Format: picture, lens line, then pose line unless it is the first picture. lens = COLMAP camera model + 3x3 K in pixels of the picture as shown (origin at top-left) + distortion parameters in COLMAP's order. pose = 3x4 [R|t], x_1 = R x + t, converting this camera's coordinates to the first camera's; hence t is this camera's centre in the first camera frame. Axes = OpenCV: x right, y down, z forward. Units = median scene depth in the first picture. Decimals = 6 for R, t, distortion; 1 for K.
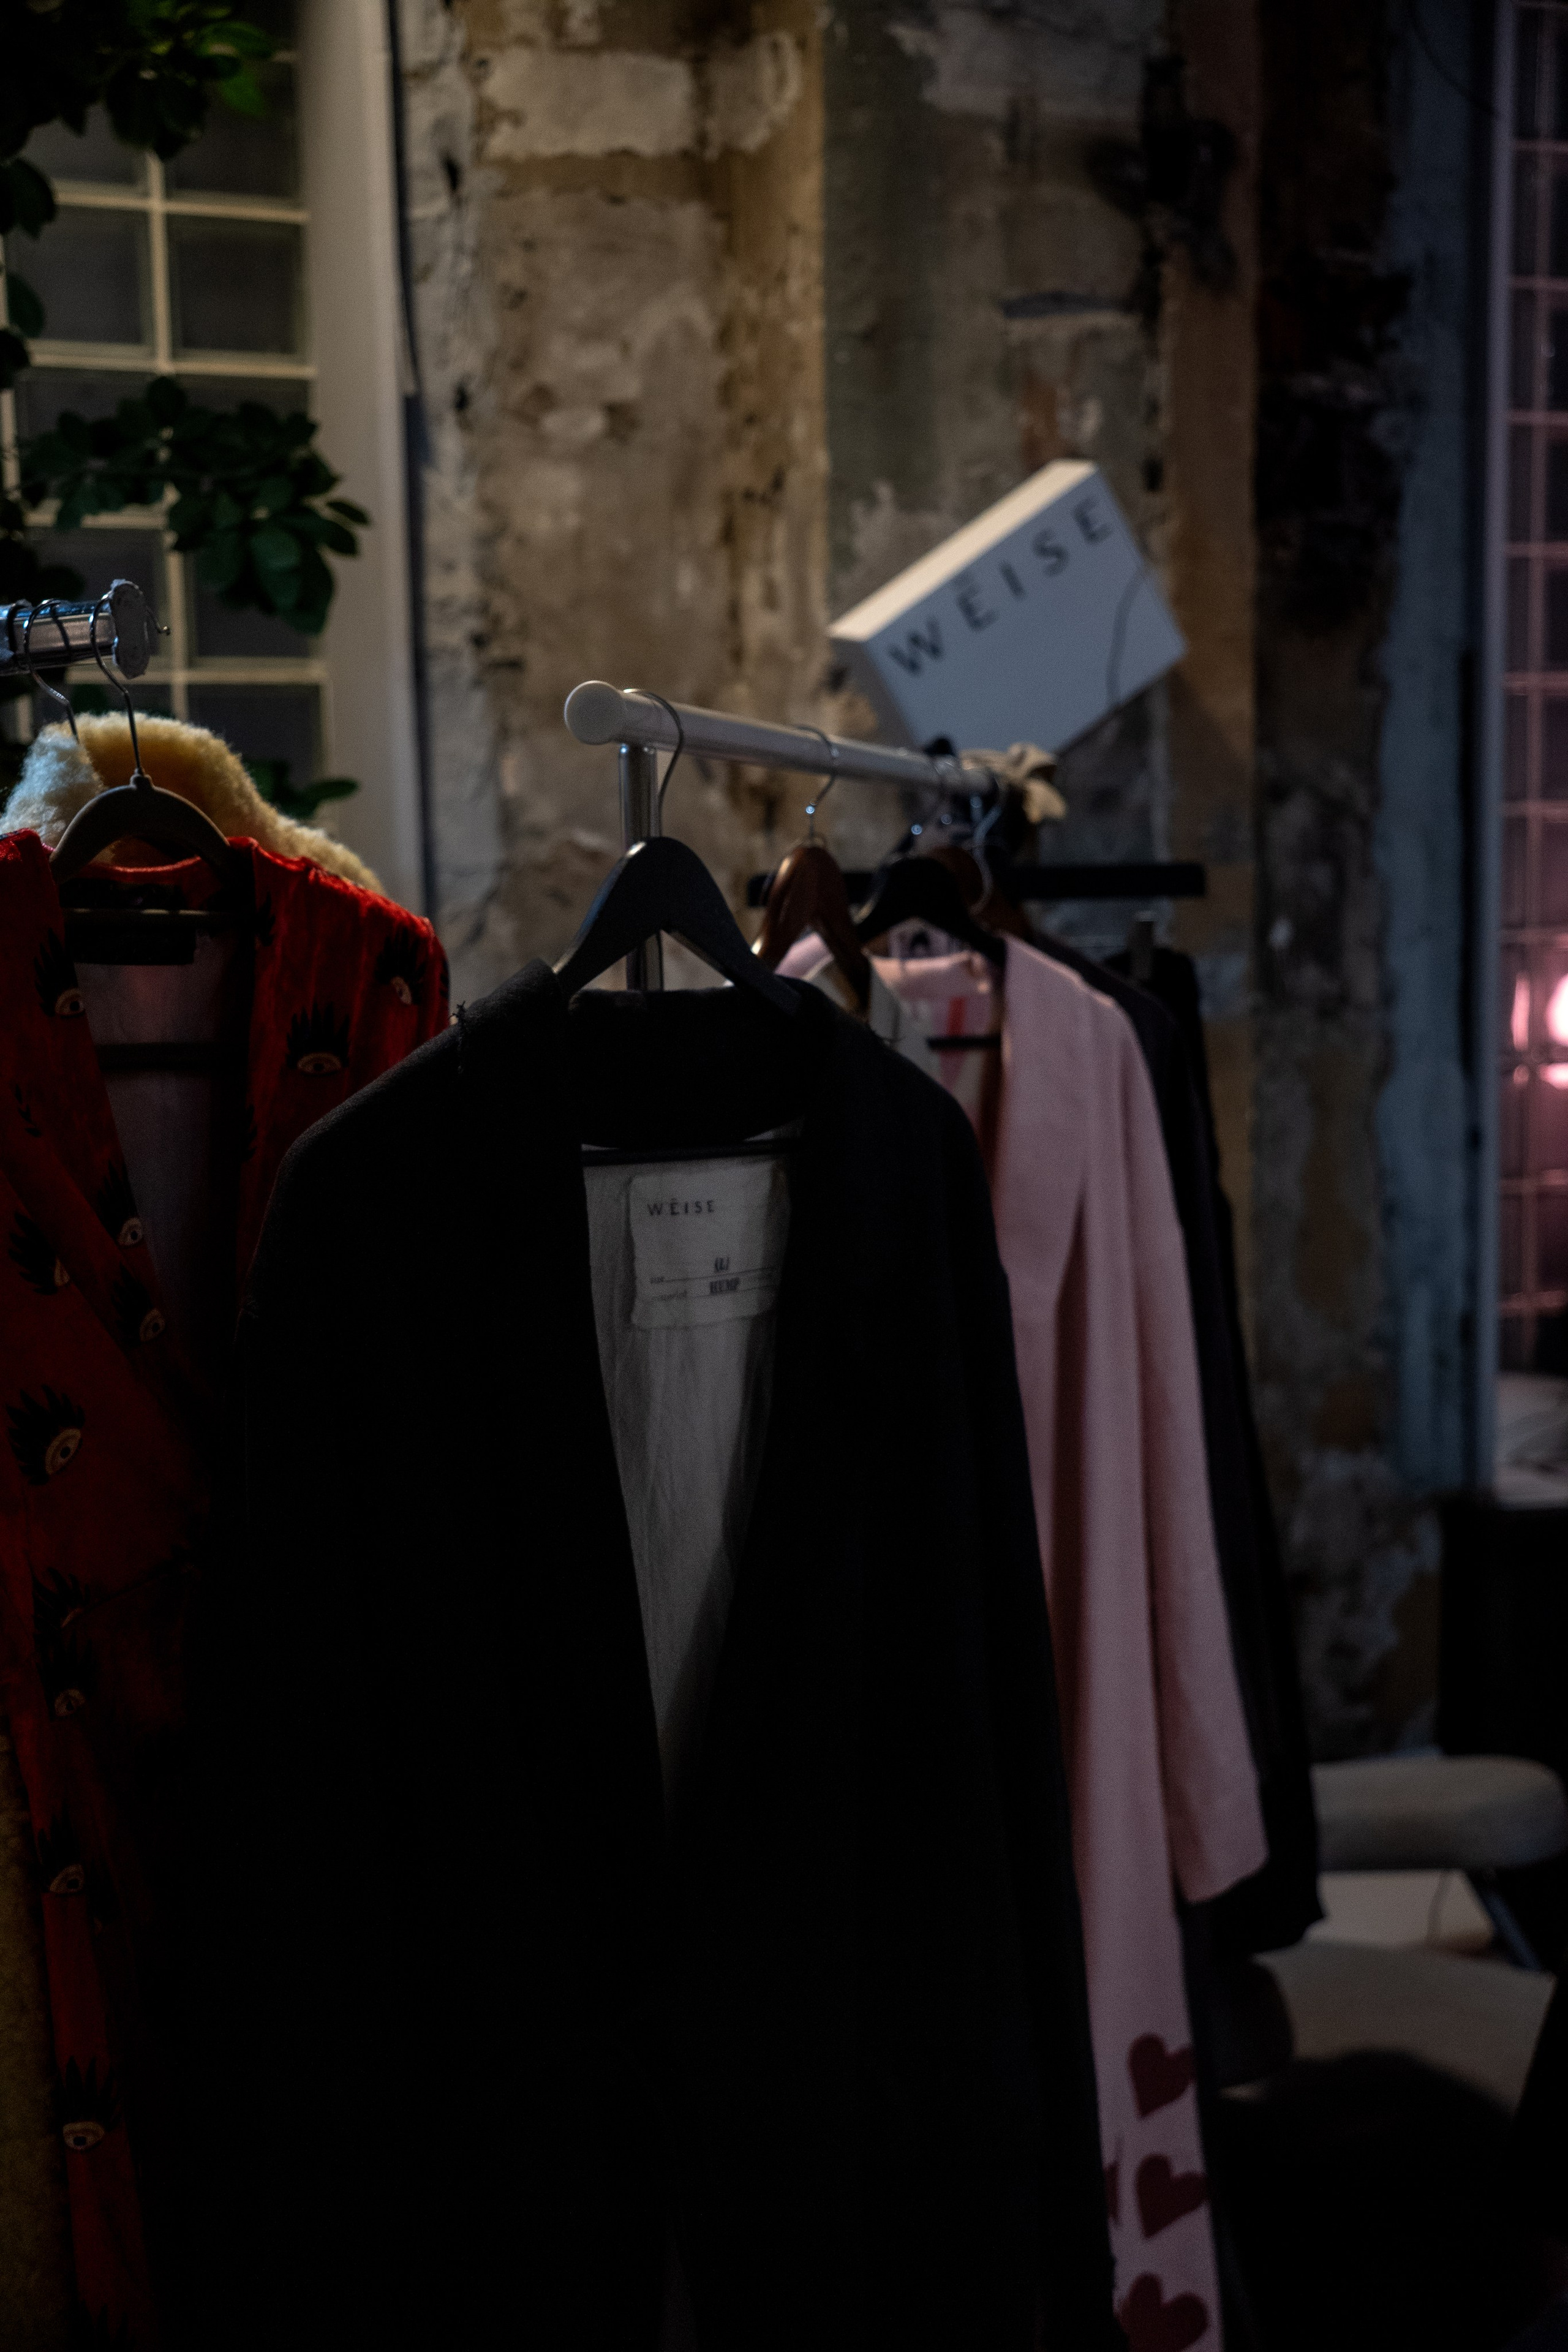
lens RADIAL K [[2614.7, 0, 798.4], [0, 2614.7, 1180.7], [0, 0, 1]] dist [-0.020856, 0.193164]
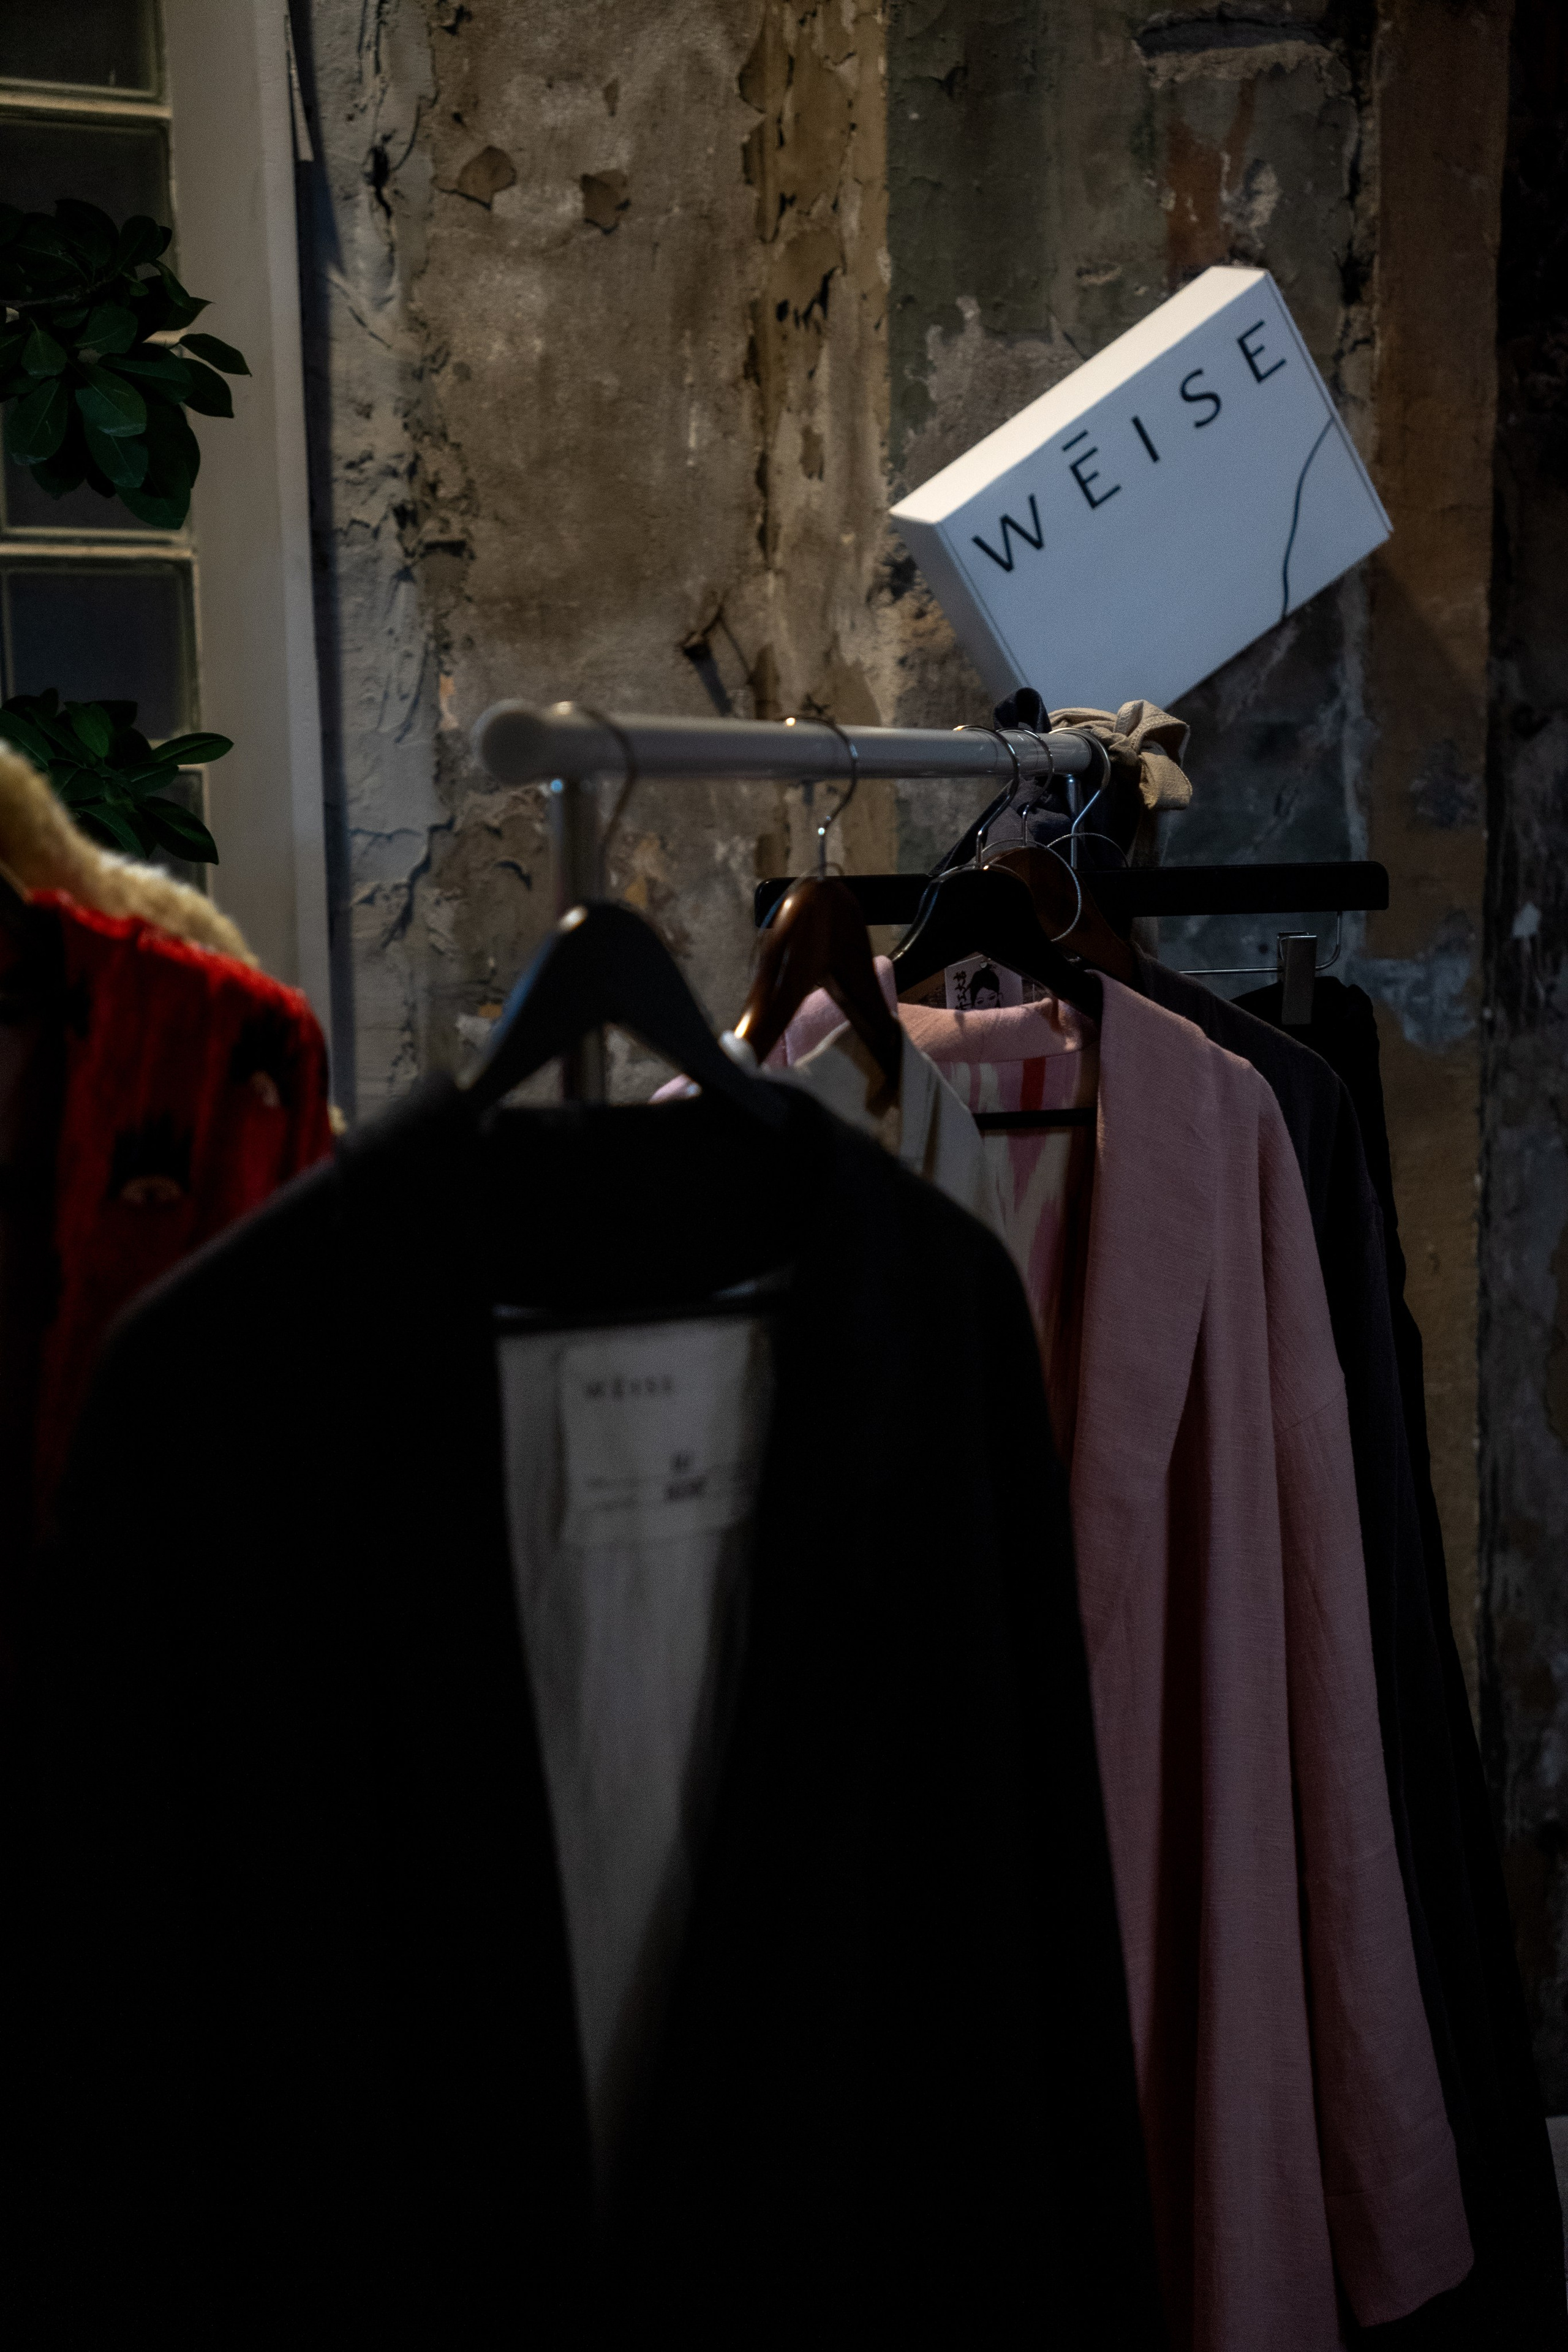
lens RADIAL K [[3716.2, 0, 803.9], [0, 3716.2, 1178.0], [0, 0, 1]] dist [0.240557, 0.823068]
pose [[0.999708, 0.008609, -0.022566, 0.012756], [-0.008756, 0.999941, -0.006437, -0.018806], [0.022509, 0.006633, 0.999725, -0.033852]]
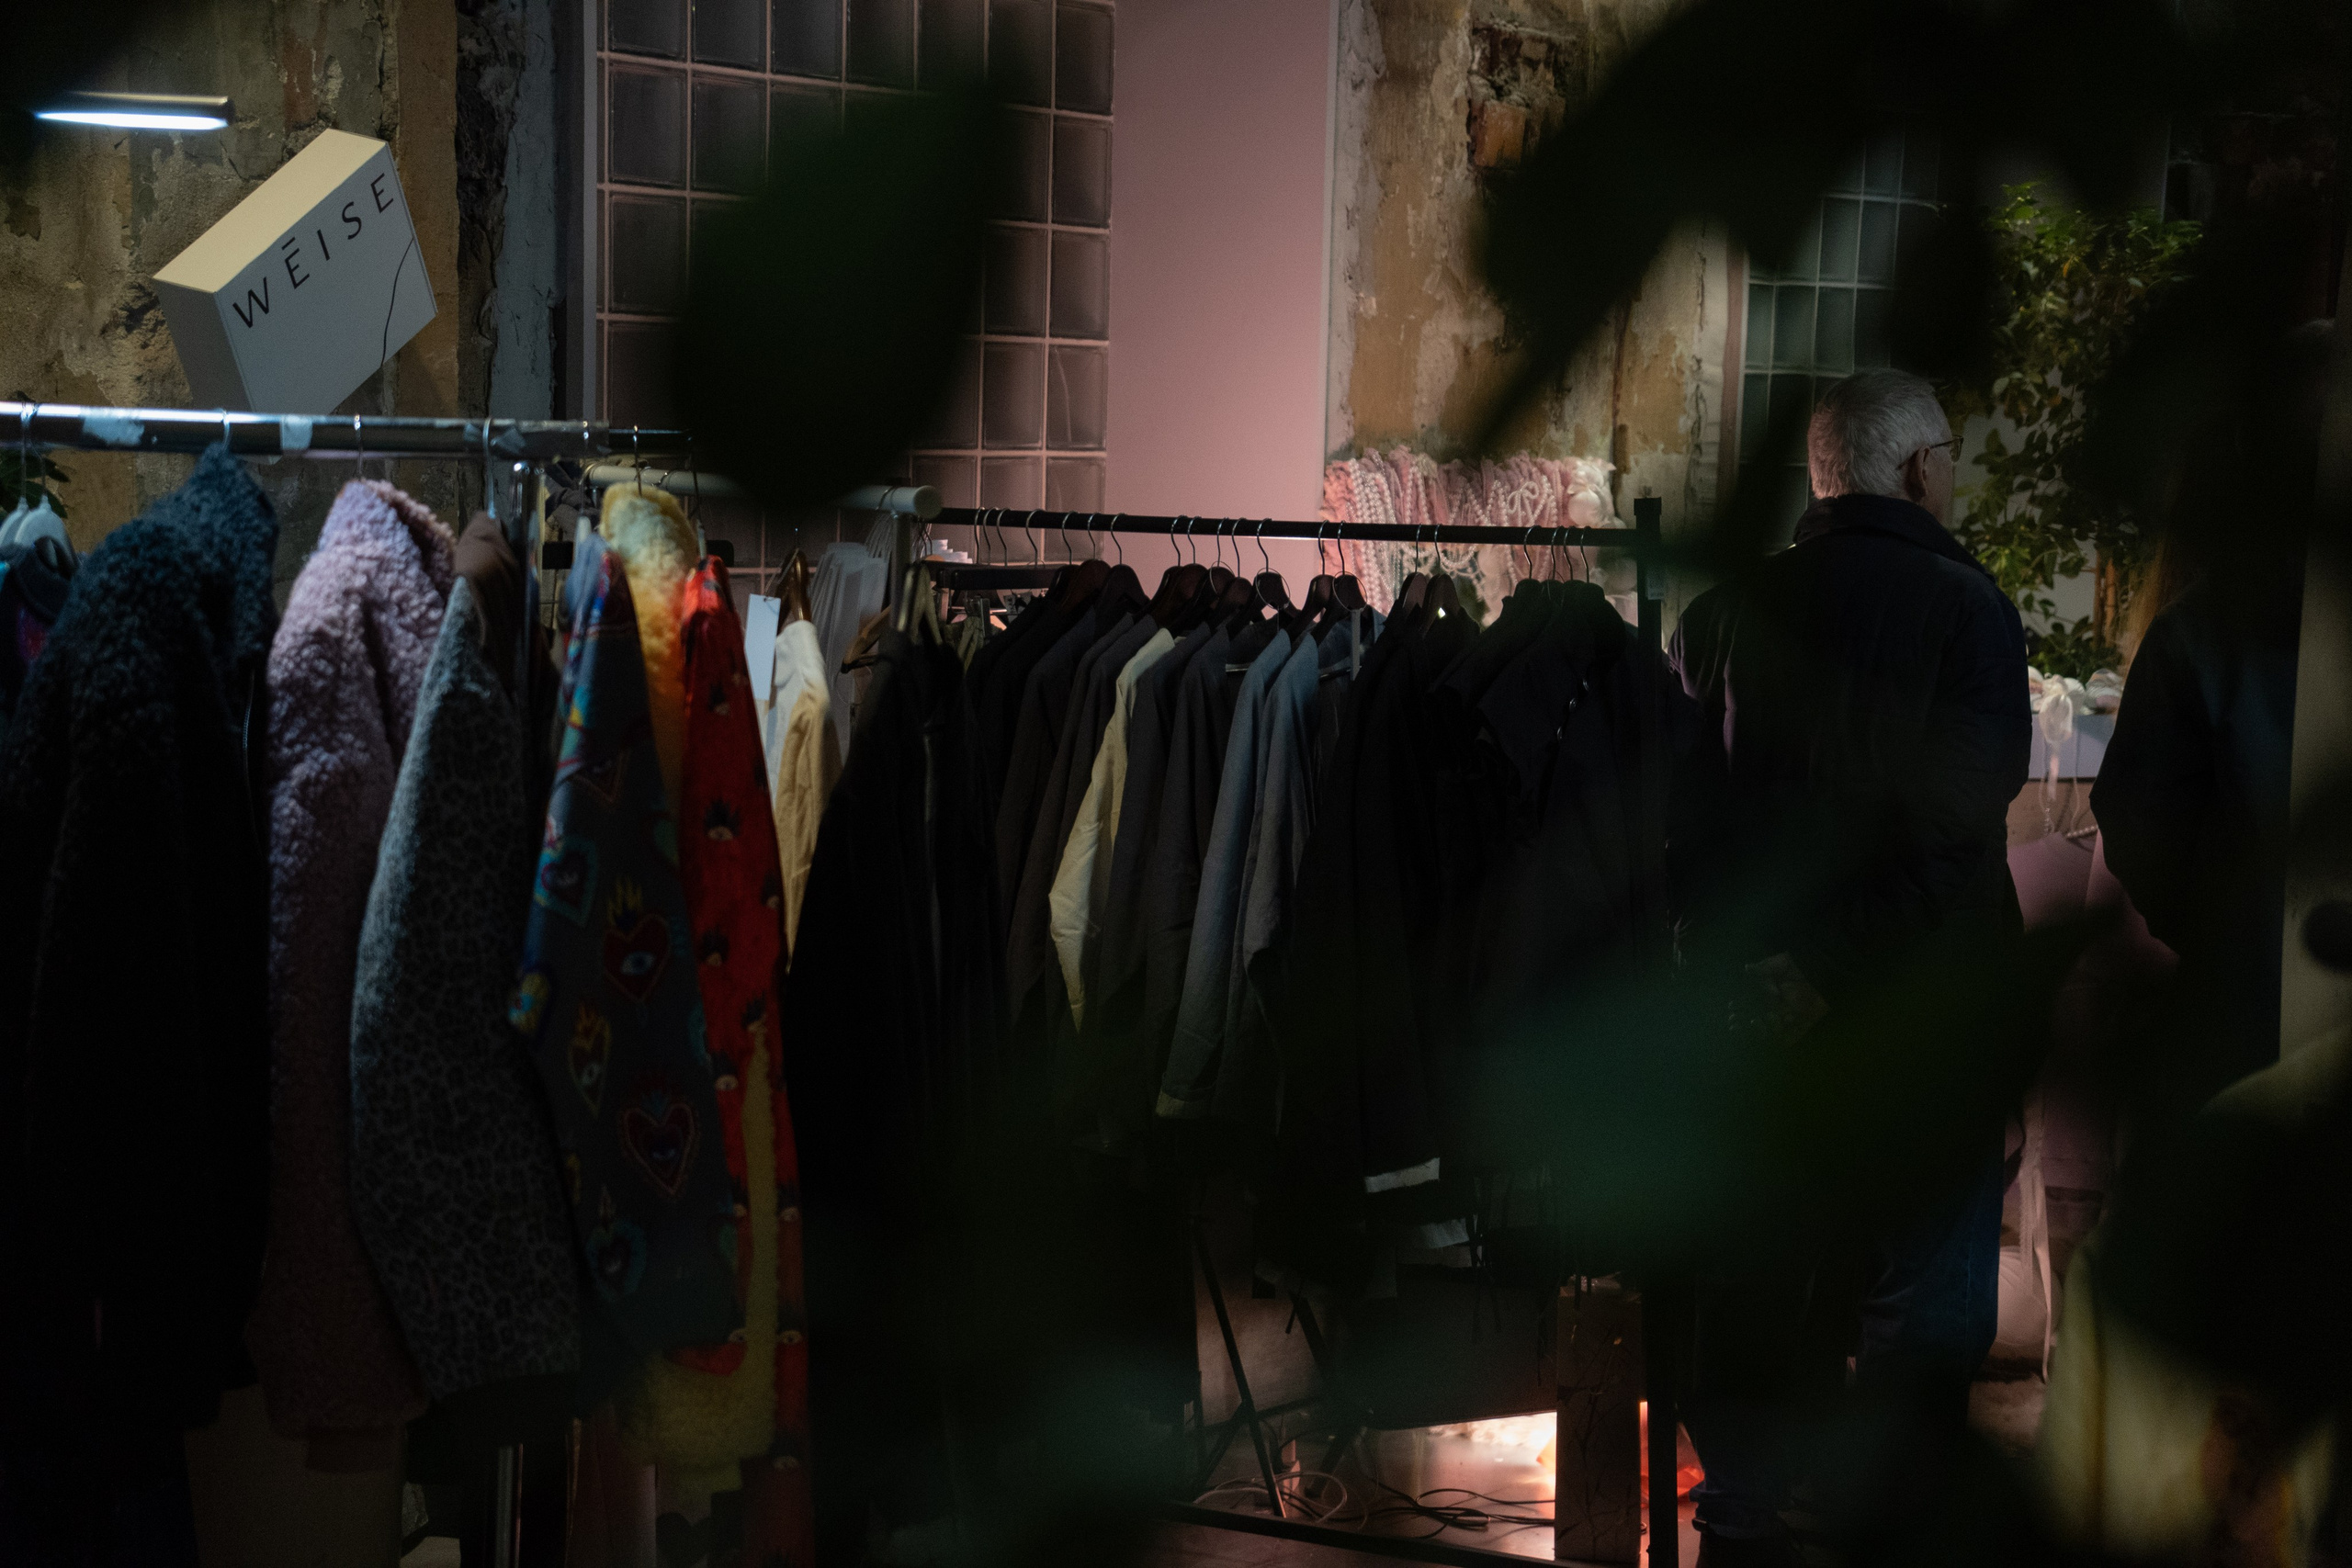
lens RADIAL K [[4899.1, 0, 1176.0], [0, 4899.1, 784.0], [0, 0, 1]] dist [0.591045, 0.708094]
pose [[0.792047, -0.004178, 0.610446, -0.878219], [0.025935, 0.999304, -0.026812, 0.054491], [-0.609909, 0.037068, 0.791604, -0.816450]]
